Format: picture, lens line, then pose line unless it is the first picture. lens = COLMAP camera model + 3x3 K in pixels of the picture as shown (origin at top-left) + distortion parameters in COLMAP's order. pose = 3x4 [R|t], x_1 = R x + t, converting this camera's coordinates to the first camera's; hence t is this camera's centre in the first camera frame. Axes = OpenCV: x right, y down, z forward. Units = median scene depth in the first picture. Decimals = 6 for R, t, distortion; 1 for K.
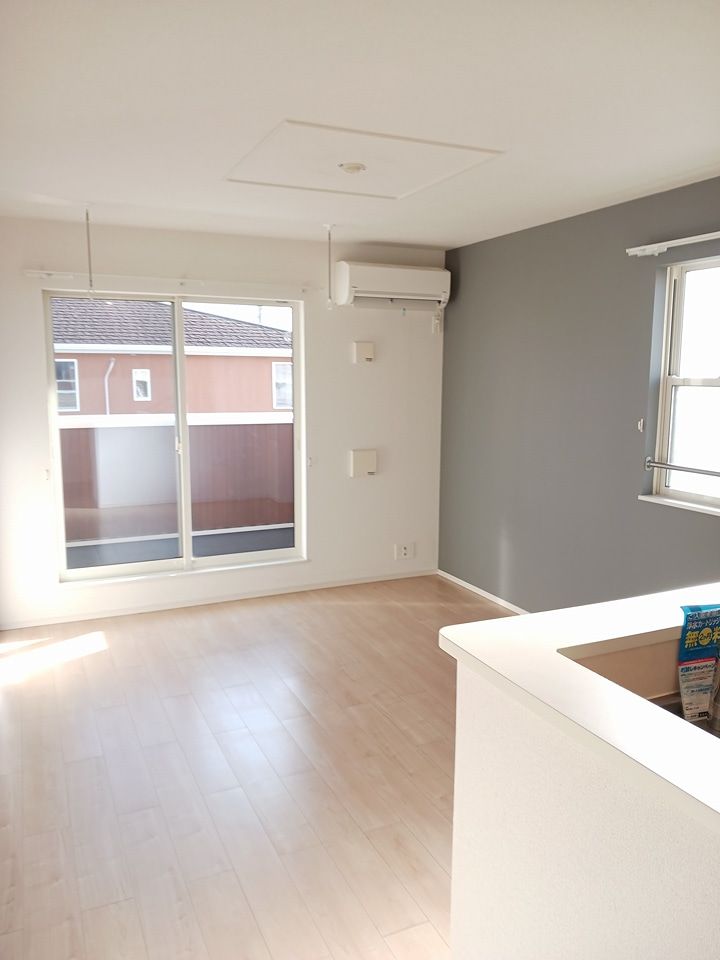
lens RADIAL K [[764.0, 0, 366.5], [0, 764.0, 477.3], [0, 0, 1]] dist [0.003126, -0.013942]
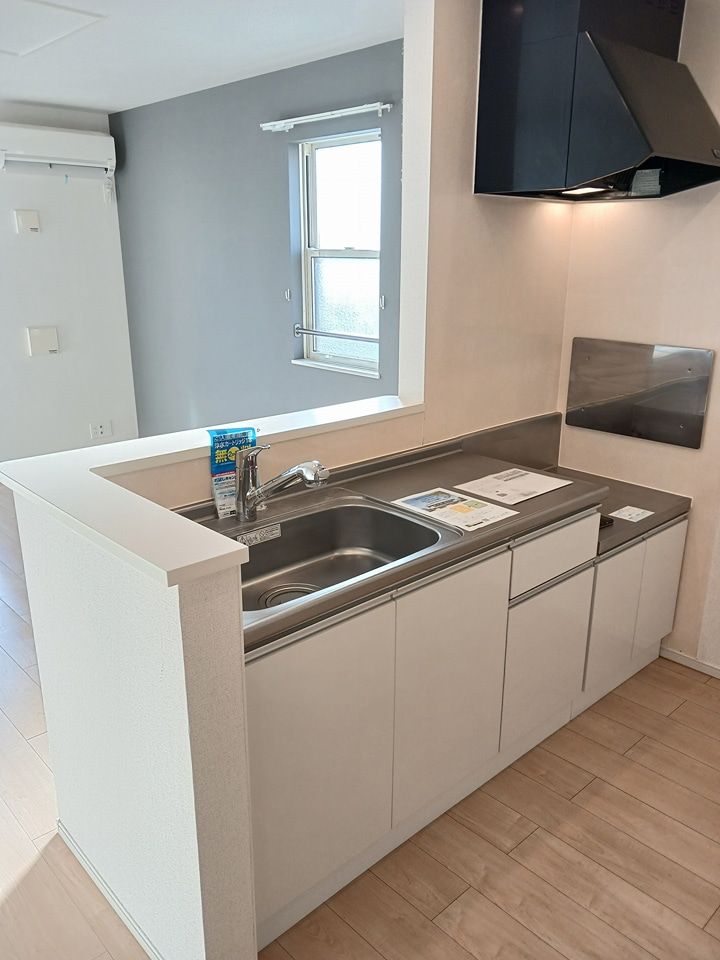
lens RADIAL K [[764.0, 0, 354.3], [0, 764.0, 485.9], [0, 0, 1]] dist [0.003126, -0.013942]
pose [[0.947764, -0.089145, 0.306262, 0.093880], [0.037599, 0.984681, 0.170262, 0.020176], [-0.316748, -0.149853, 0.936597, -0.107446]]
